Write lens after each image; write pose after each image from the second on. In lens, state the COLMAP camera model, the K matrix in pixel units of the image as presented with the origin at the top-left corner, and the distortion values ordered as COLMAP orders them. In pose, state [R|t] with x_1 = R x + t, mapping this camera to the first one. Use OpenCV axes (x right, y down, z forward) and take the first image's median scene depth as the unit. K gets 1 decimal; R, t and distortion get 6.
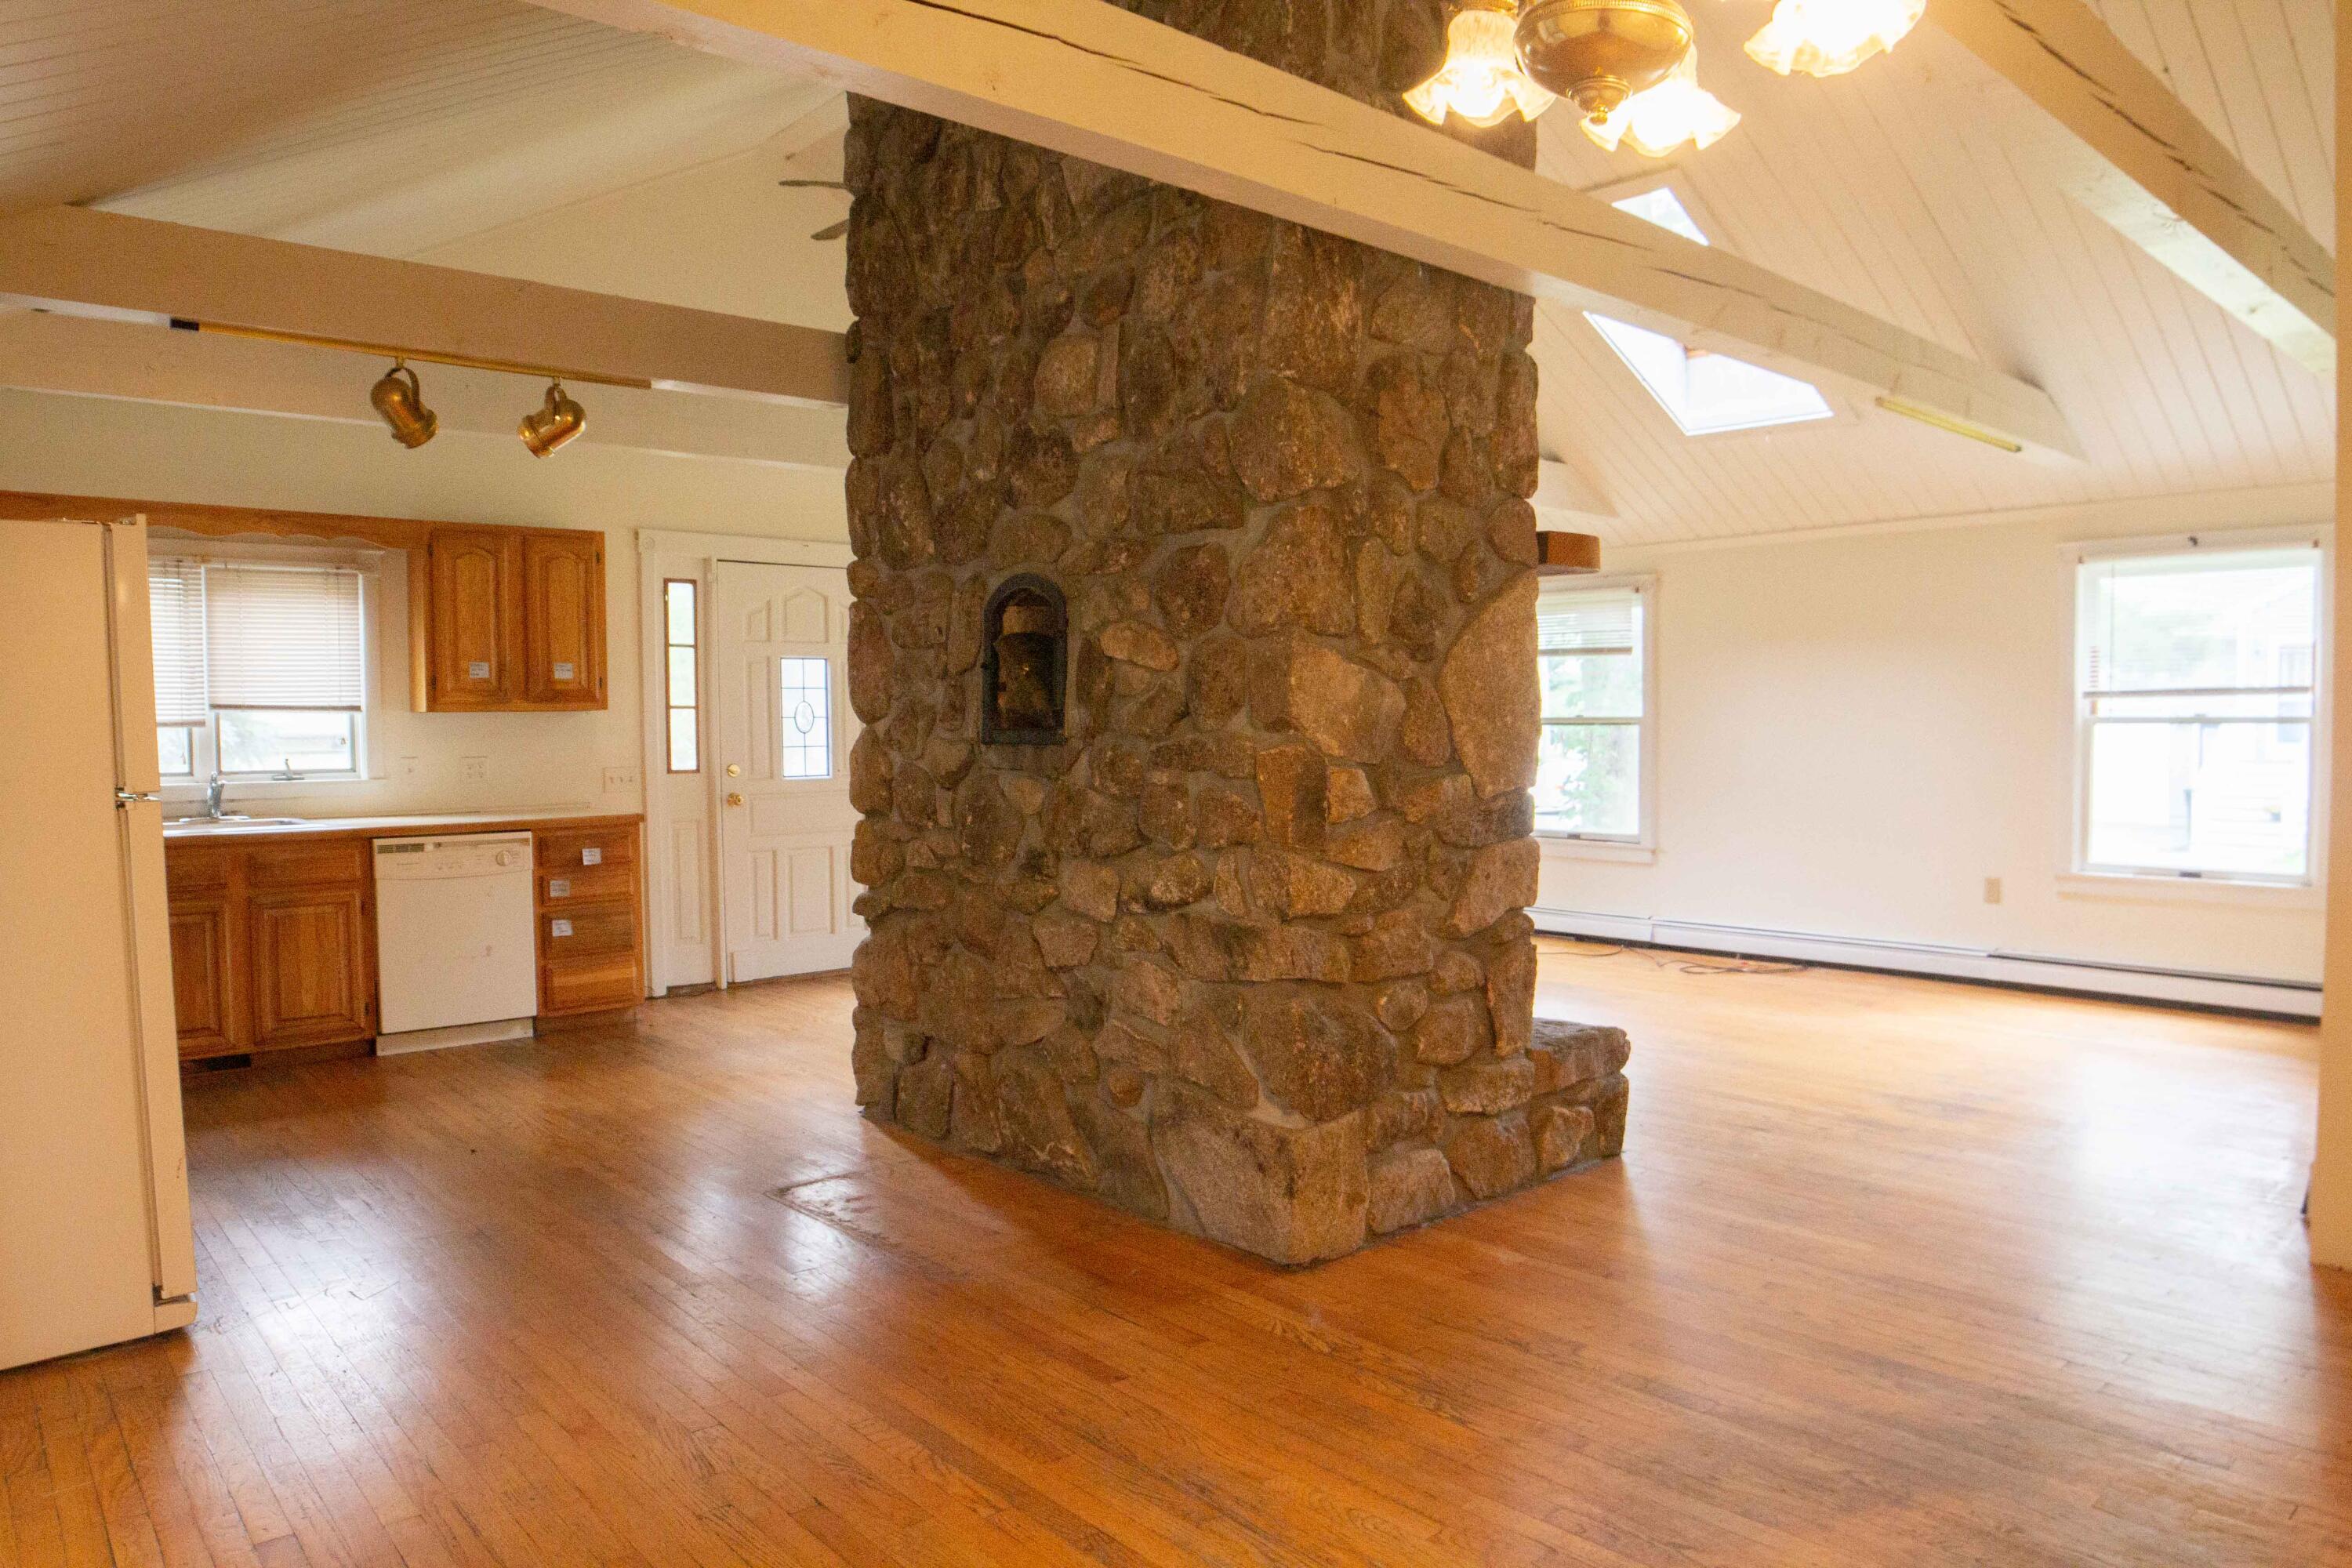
lens RADIAL K [[1544.7, 0, 1195.3], [0, 1544.7, 798.9], [0, 0, 1]] dist [-0.117600, 0.049426]
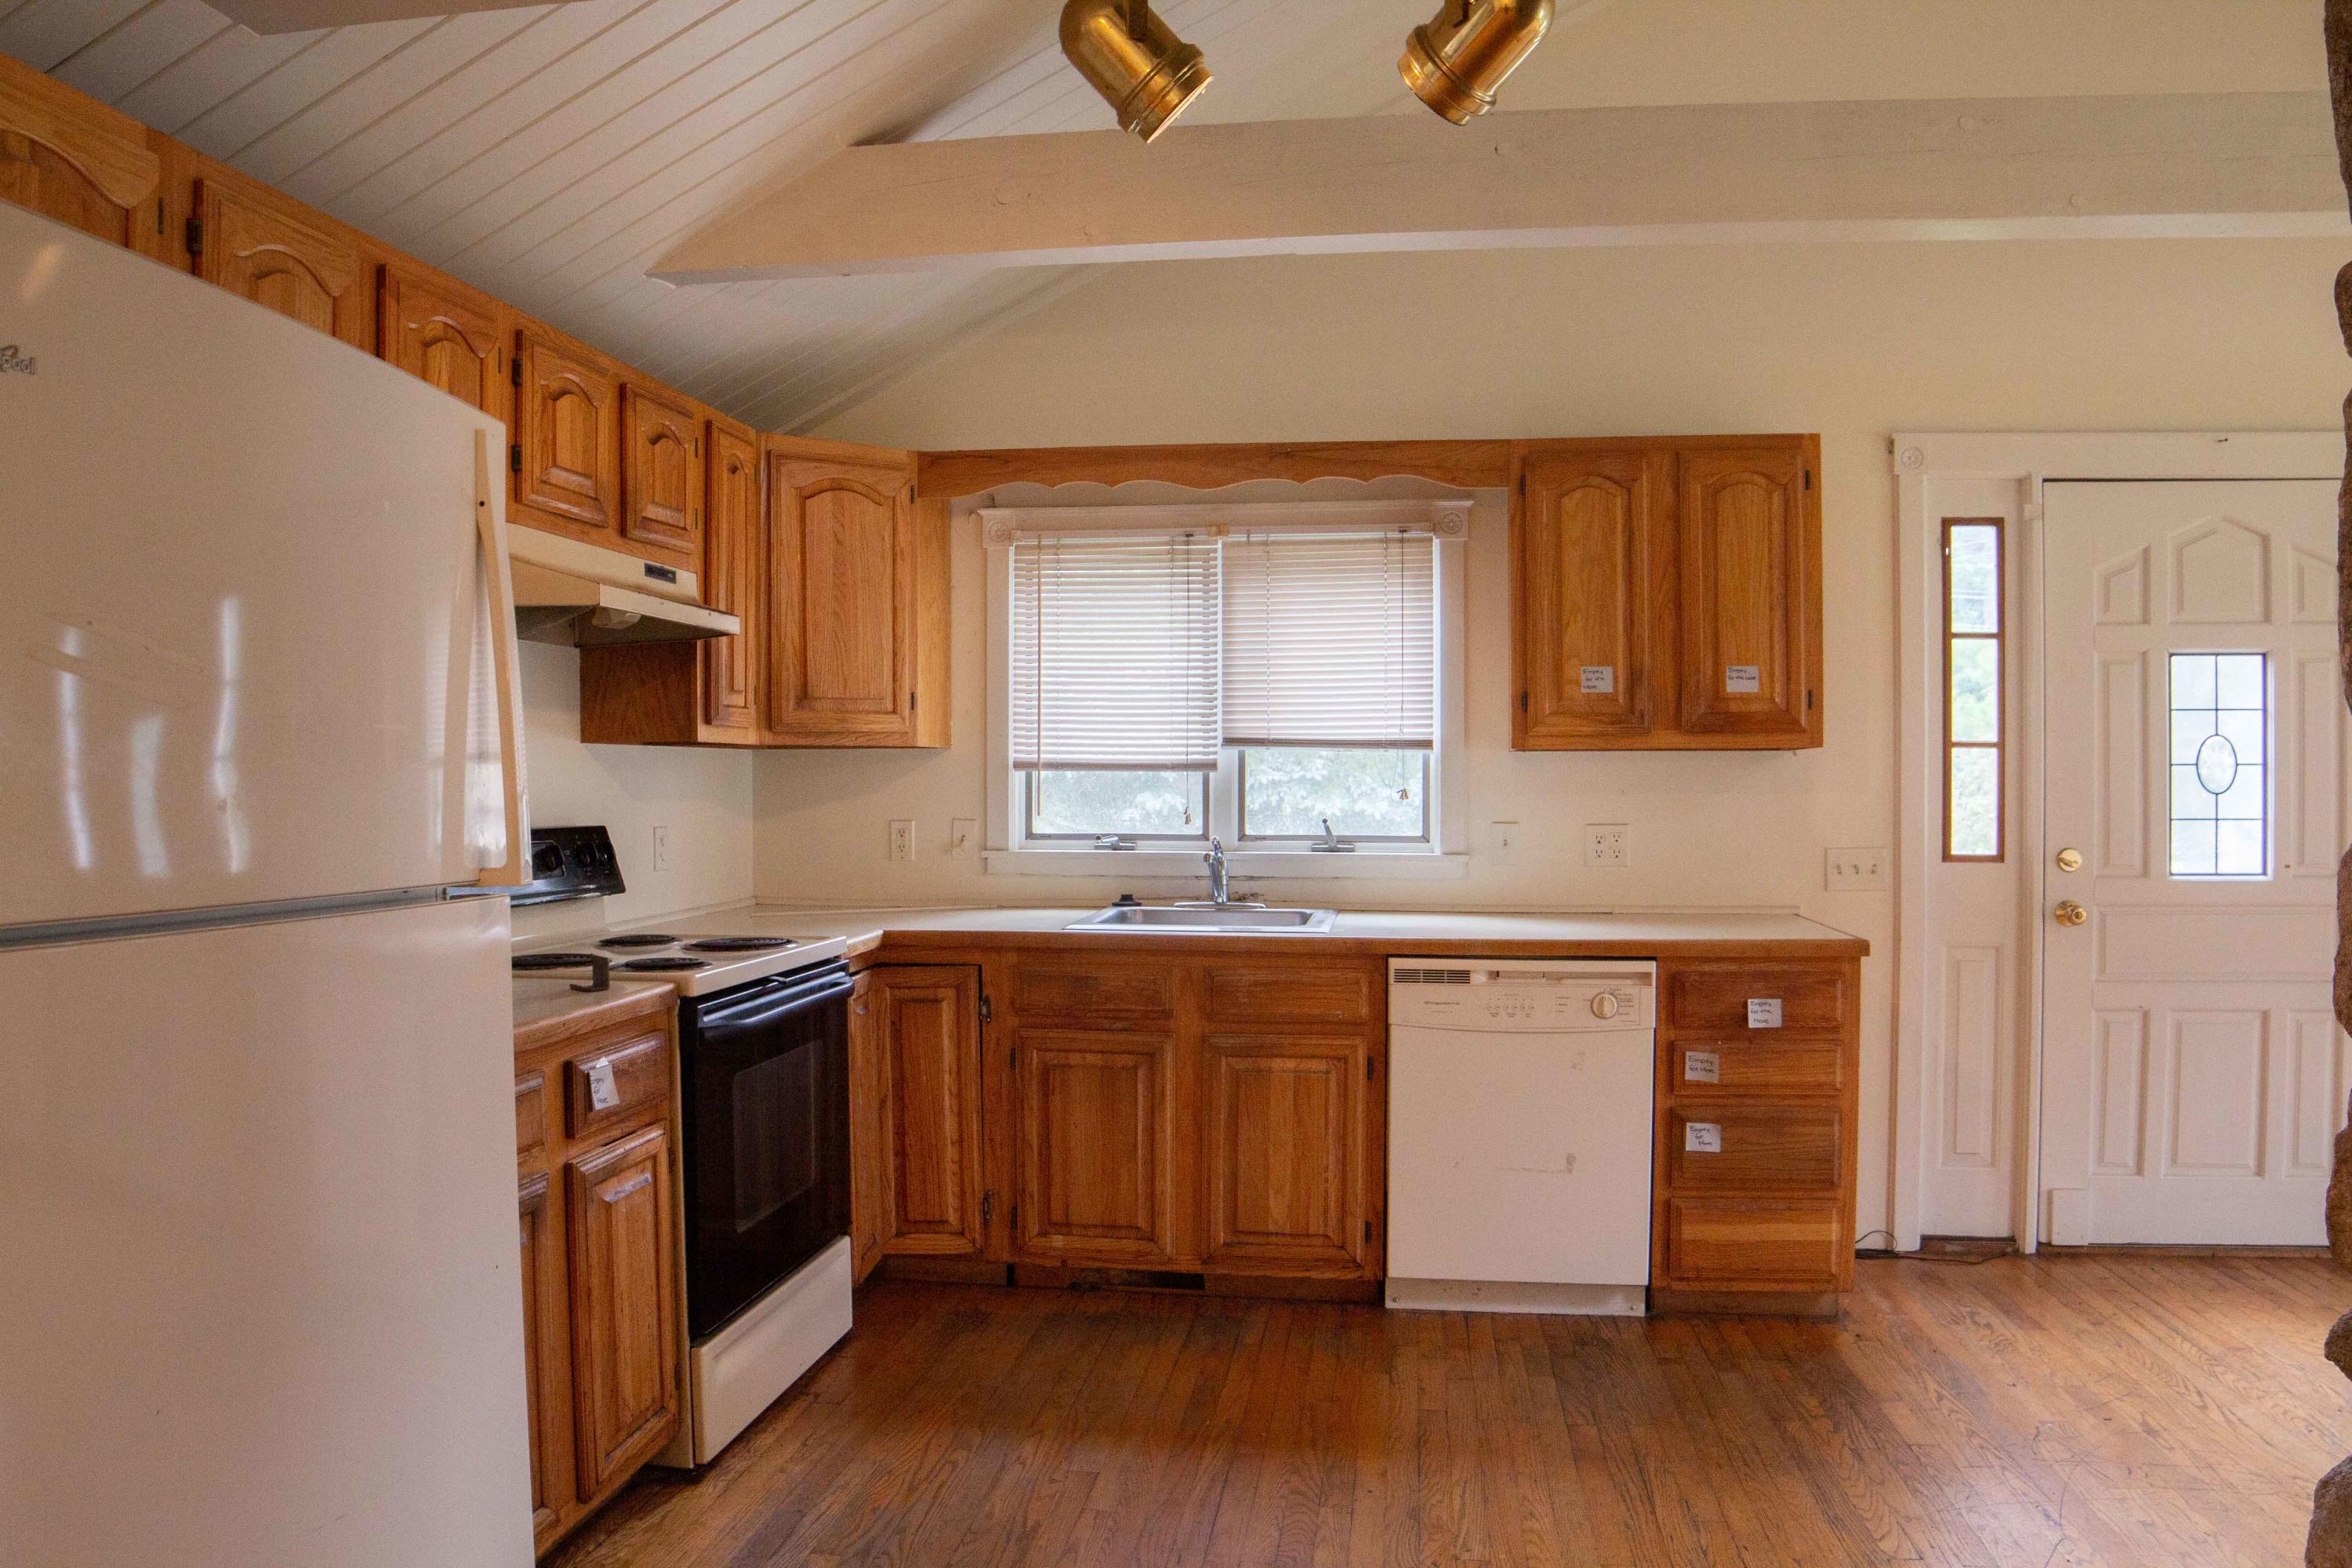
lens RADIAL K [[1544.7, 0, 1195.3], [0, 1544.7, 798.9], [0, 0, 1]] dist [-0.117600, 0.049426]
pose [[0.647762, 0.016136, -0.761672, -0.116141], [-0.042596, 0.998979, -0.015063, -0.022603], [0.760651, 0.042201, 0.647787, 0.490195]]
